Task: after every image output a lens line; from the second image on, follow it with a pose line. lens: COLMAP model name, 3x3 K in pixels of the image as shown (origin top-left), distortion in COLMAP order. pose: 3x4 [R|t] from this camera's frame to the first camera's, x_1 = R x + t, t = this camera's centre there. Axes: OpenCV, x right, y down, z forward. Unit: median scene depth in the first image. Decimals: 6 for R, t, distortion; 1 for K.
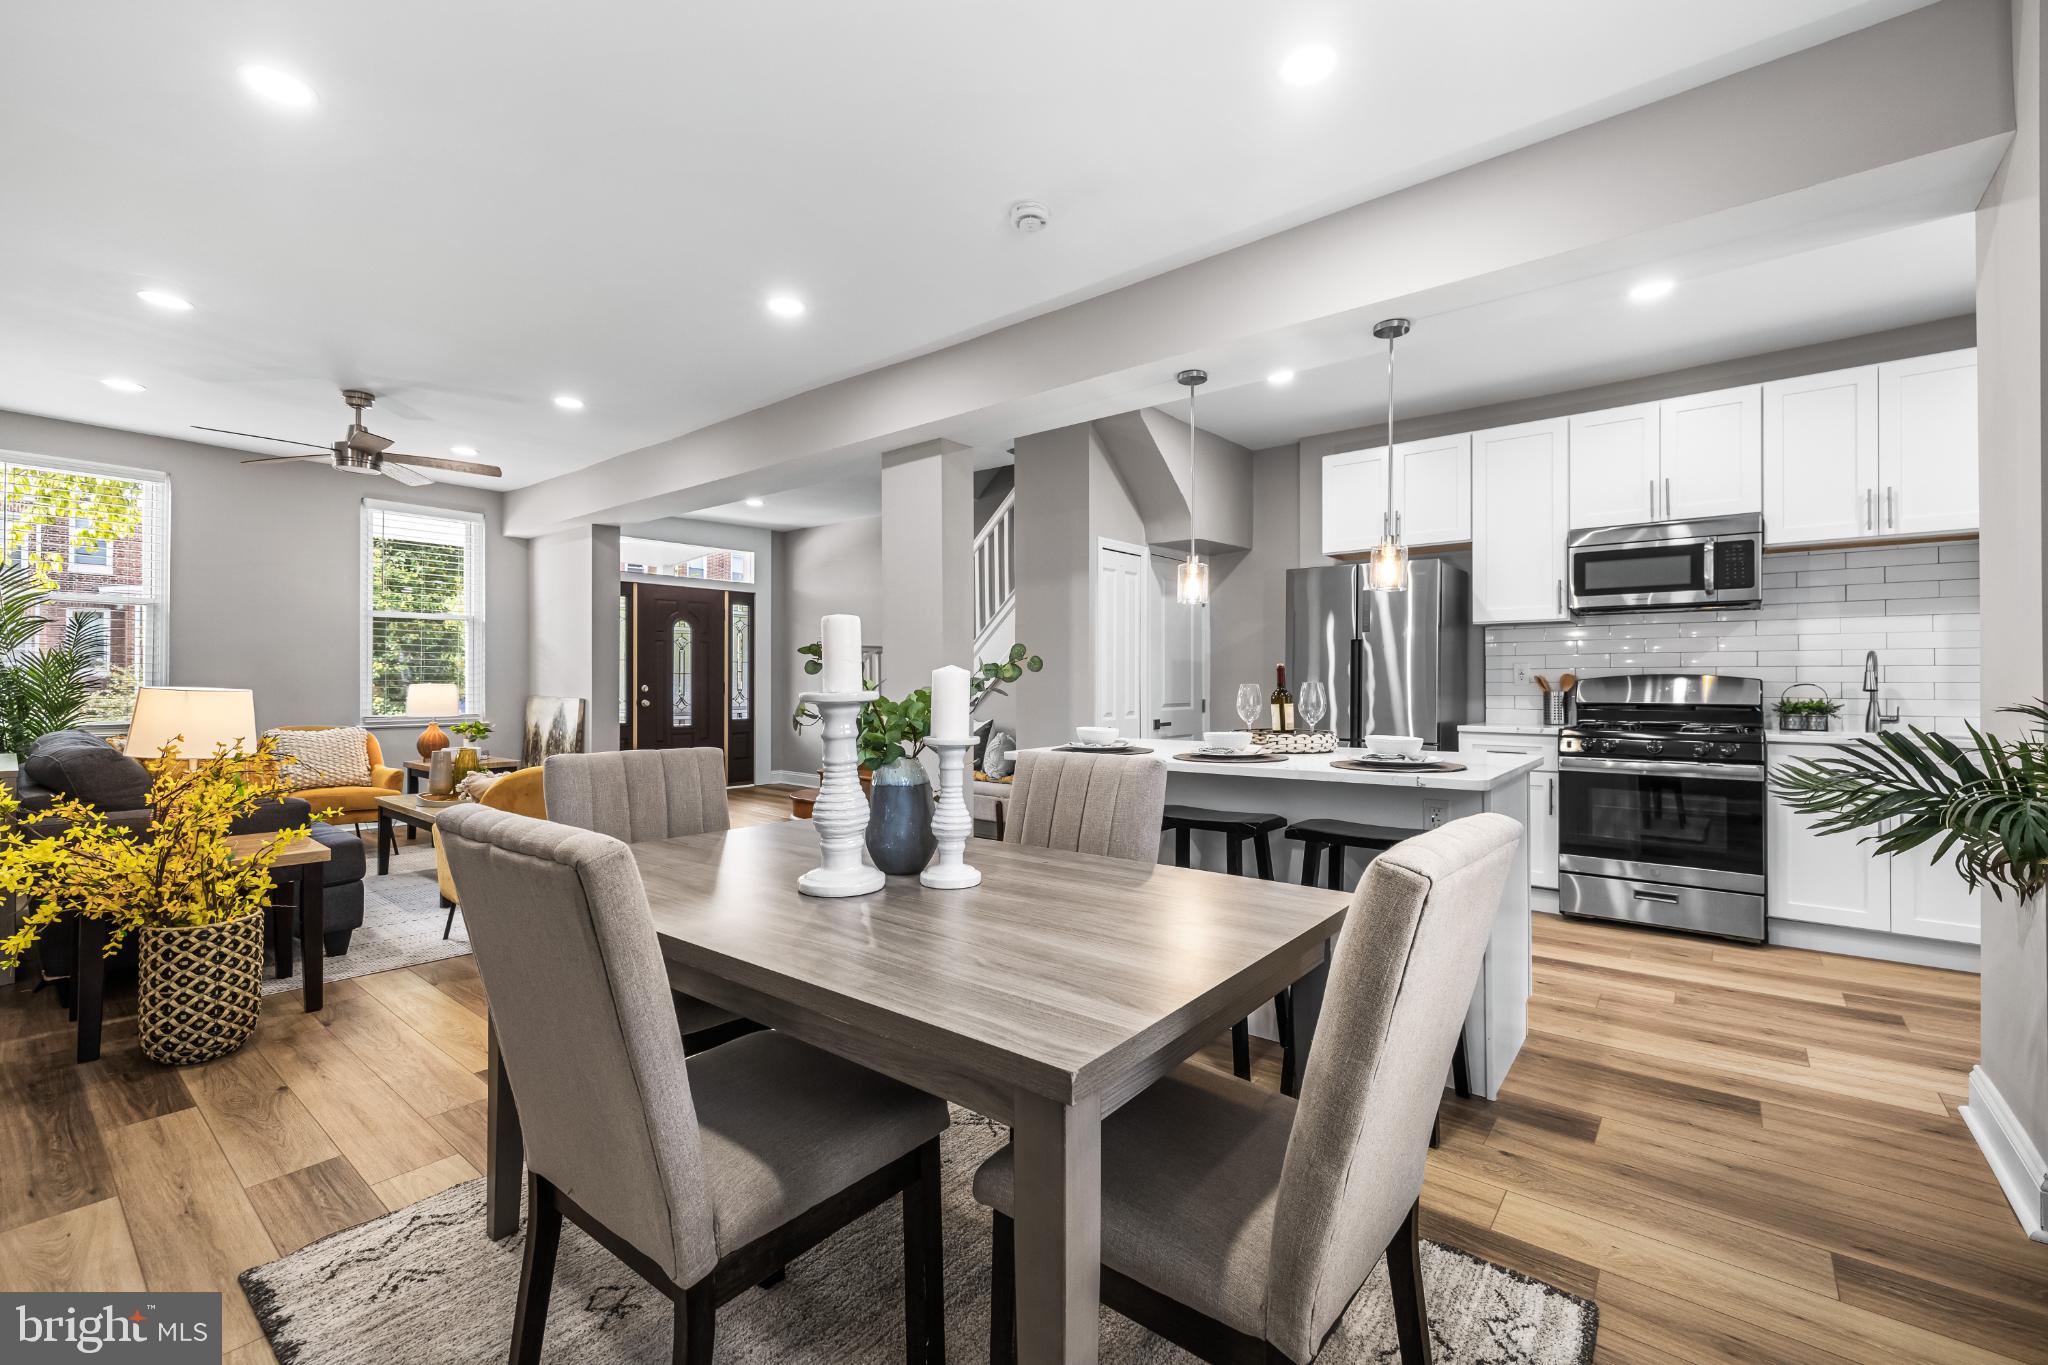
lens RADIAL K [[872.4, 0, 1013.5], [0, 872.4, 681.6], [0, 0, 1]] dist [-0.000091, 0.000222]
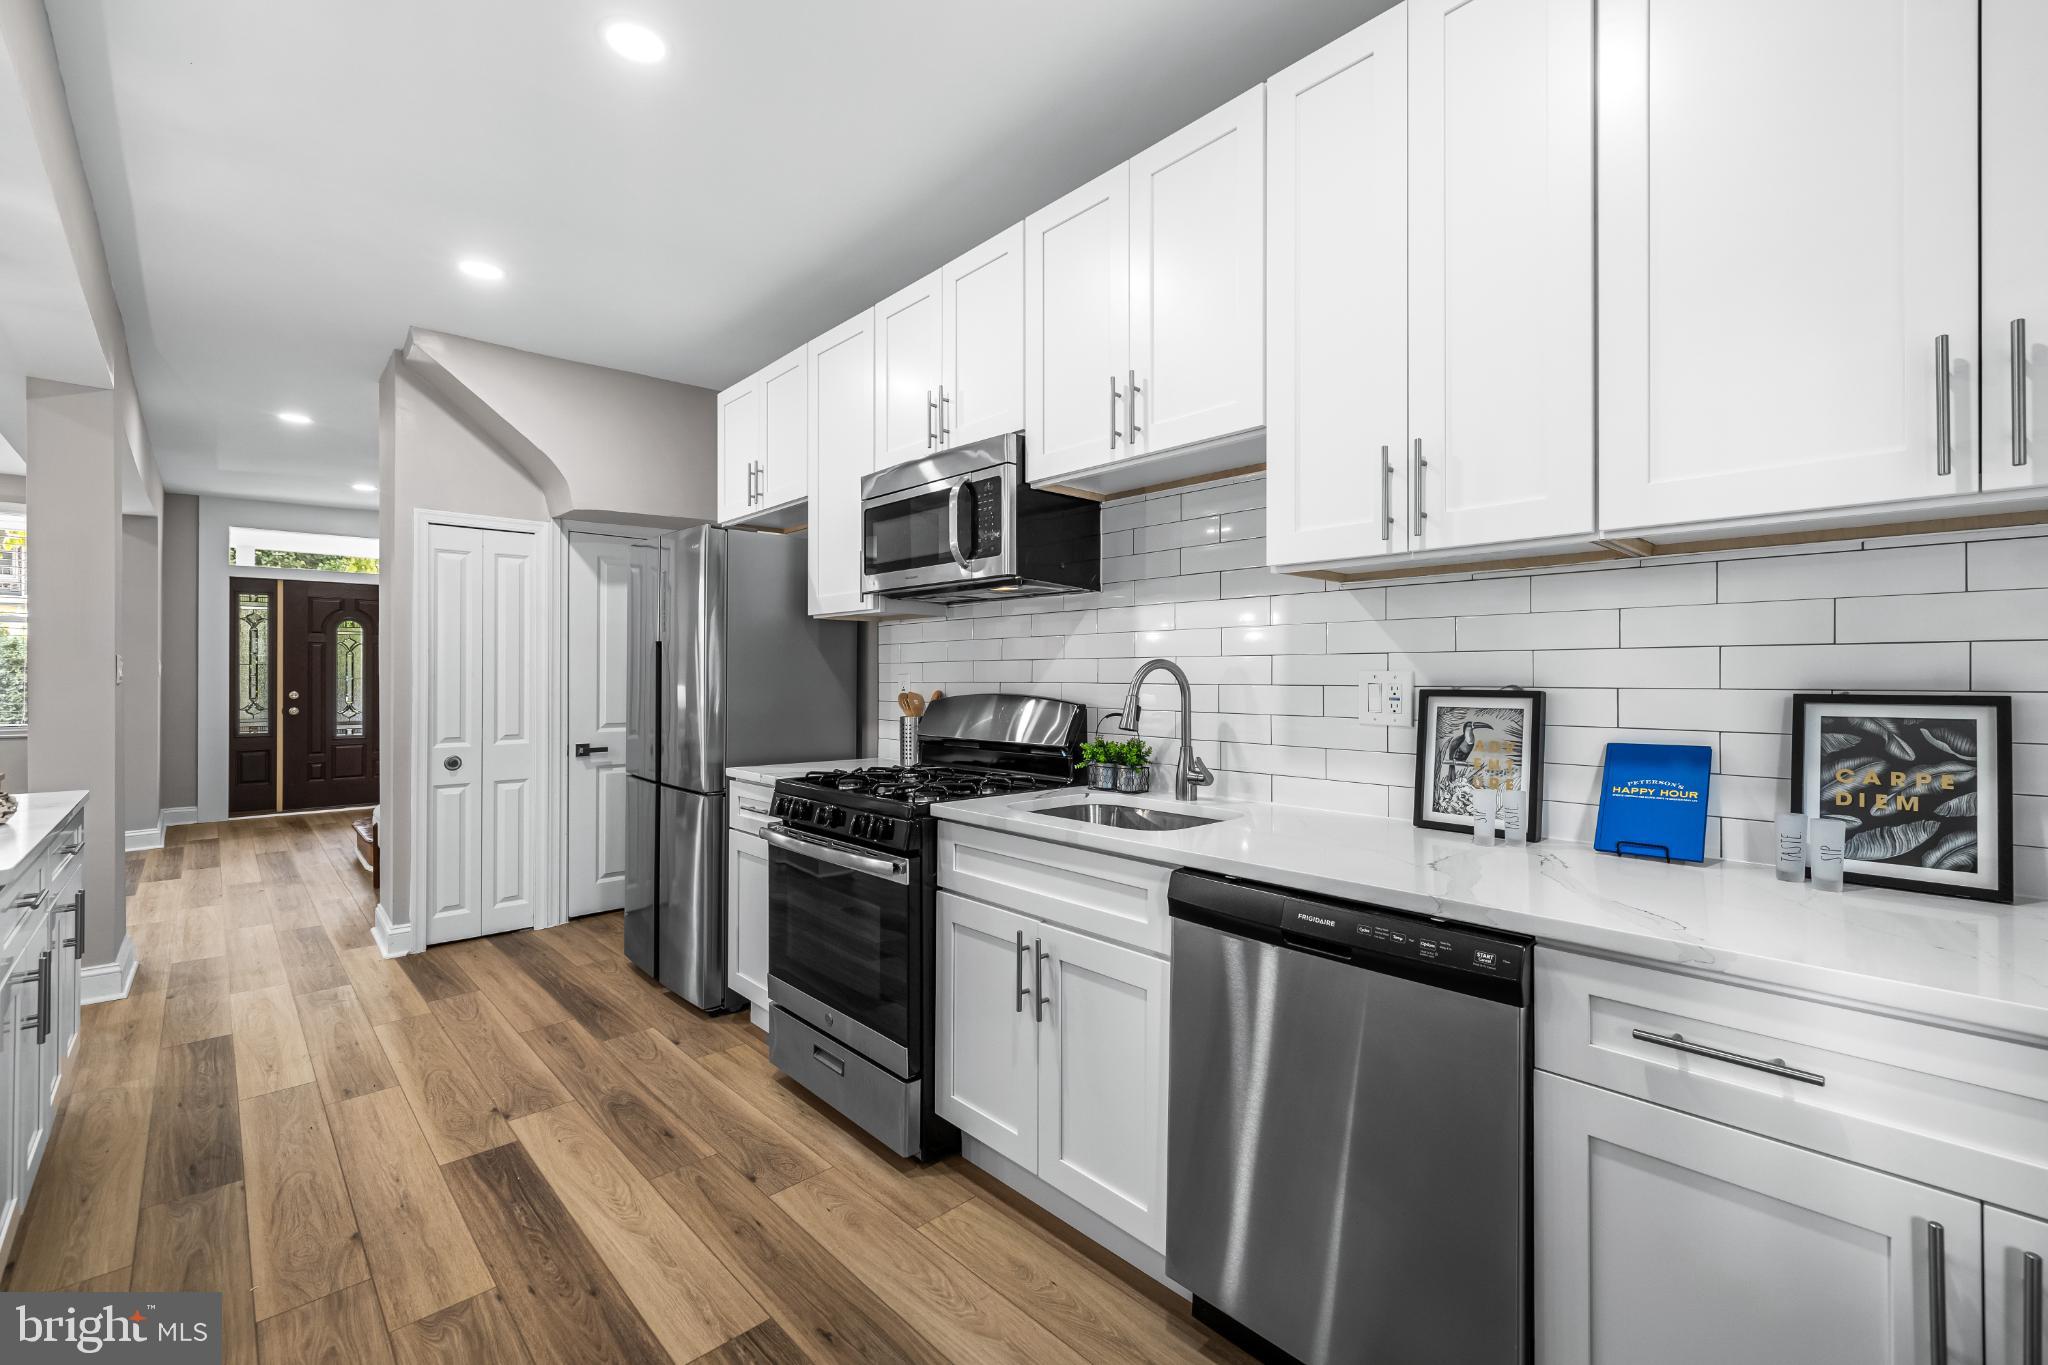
lens RADIAL K [[872.4, 0, 1033.1], [0, 872.4, 674.4], [0, 0, 1]] dist [-0.000091, 0.000222]
pose [[0.992579, 0.000803, -0.121597, 0.840398], [-0.001354, 0.999989, -0.004445, -0.020155], [0.121592, 0.004577, 0.992570, 0.359622]]
